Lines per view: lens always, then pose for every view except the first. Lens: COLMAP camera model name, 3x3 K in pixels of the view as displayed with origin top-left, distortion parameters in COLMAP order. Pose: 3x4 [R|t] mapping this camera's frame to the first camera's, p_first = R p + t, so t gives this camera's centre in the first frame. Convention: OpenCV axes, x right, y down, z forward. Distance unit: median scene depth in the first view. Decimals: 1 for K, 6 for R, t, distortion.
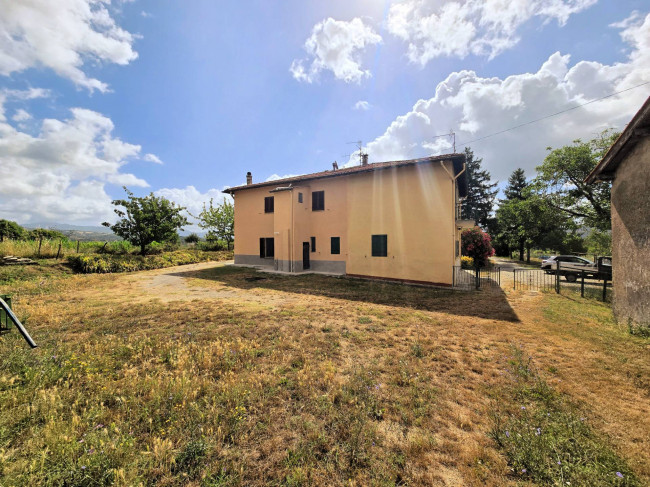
lens RADIAL K [[264.6, 0, 324.0], [0, 264.6, 242.4], [0, 0, 1]] dist [-0.001364, -0.000112]
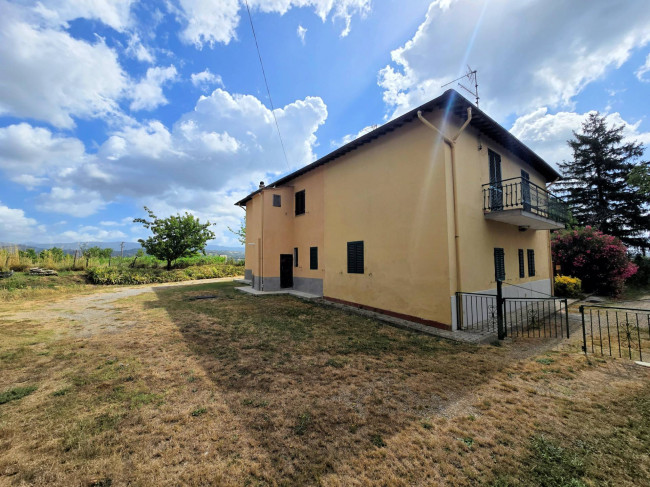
lens RADIAL K [[264.6, 0, 325.4], [0, 264.6, 243.1], [0, 0, 1]] dist [-0.001364, -0.000112]
pose [[0.921820, -0.028894, -0.386539, 0.356695], [0.005465, 0.998087, -0.061576, 0.015168], [0.387579, 0.054650, 0.920215, 0.299543]]
